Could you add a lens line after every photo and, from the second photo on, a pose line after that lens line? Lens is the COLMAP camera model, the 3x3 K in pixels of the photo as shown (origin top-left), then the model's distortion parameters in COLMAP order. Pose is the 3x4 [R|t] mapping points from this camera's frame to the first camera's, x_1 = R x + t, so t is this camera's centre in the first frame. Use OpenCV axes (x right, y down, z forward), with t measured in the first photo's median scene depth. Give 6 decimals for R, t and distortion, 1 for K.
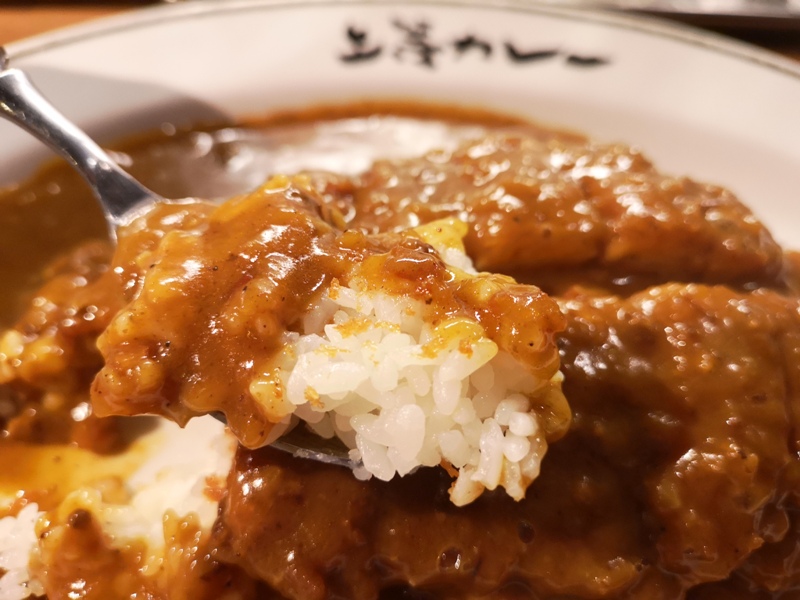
lens RADIAL K [[676.7, 0, 400.0], [0, 676.7, 300.0], [0, 0, 1]] dist [-0.045201, -0.003867]
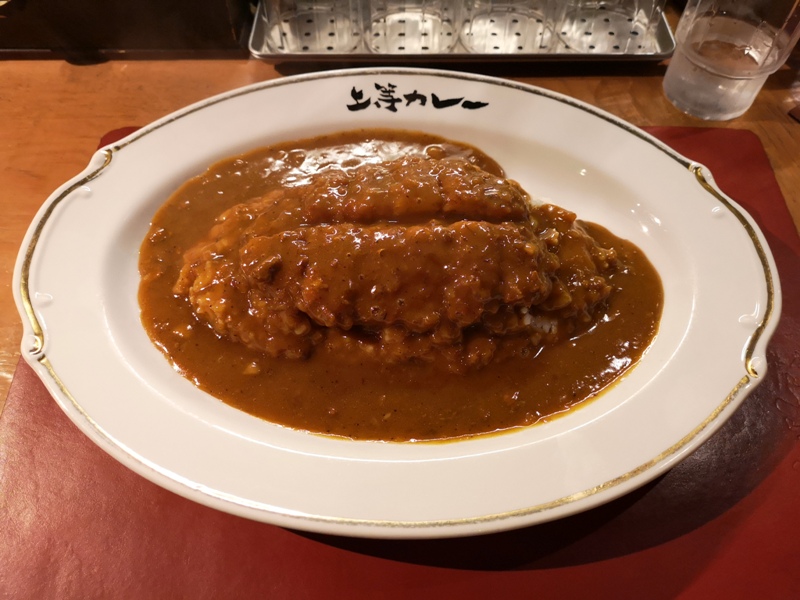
lens RADIAL K [[676.7, 0, 400.0], [0, 676.7, 300.0], [0, 0, 1]] dist [-0.045201, -0.003867]
pose [[0.997868, 0.006173, -0.064966, 0.195612], [0.000080, 0.995399, 0.095821, 0.019214], [0.065258, -0.095622, 0.993276, -1.025564]]
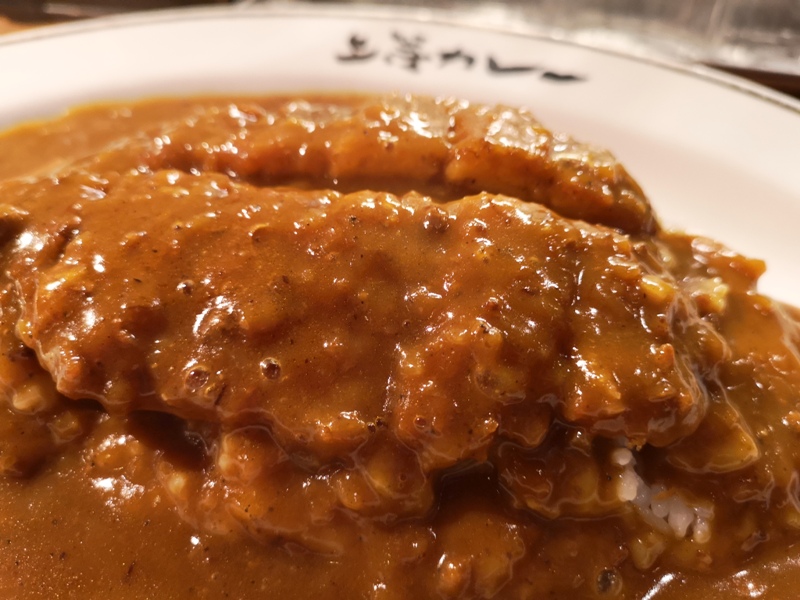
lens RADIAL K [[676.7, 0, 400.0], [0, 676.7, 300.0], [0, 0, 1]] dist [-0.045201, -0.003867]
pose [[0.967377, 0.142099, -0.209738, 0.307179], [-0.174844, 0.973587, -0.146827, 0.185054], [0.183334, 0.178708, 0.966671, -0.003611]]
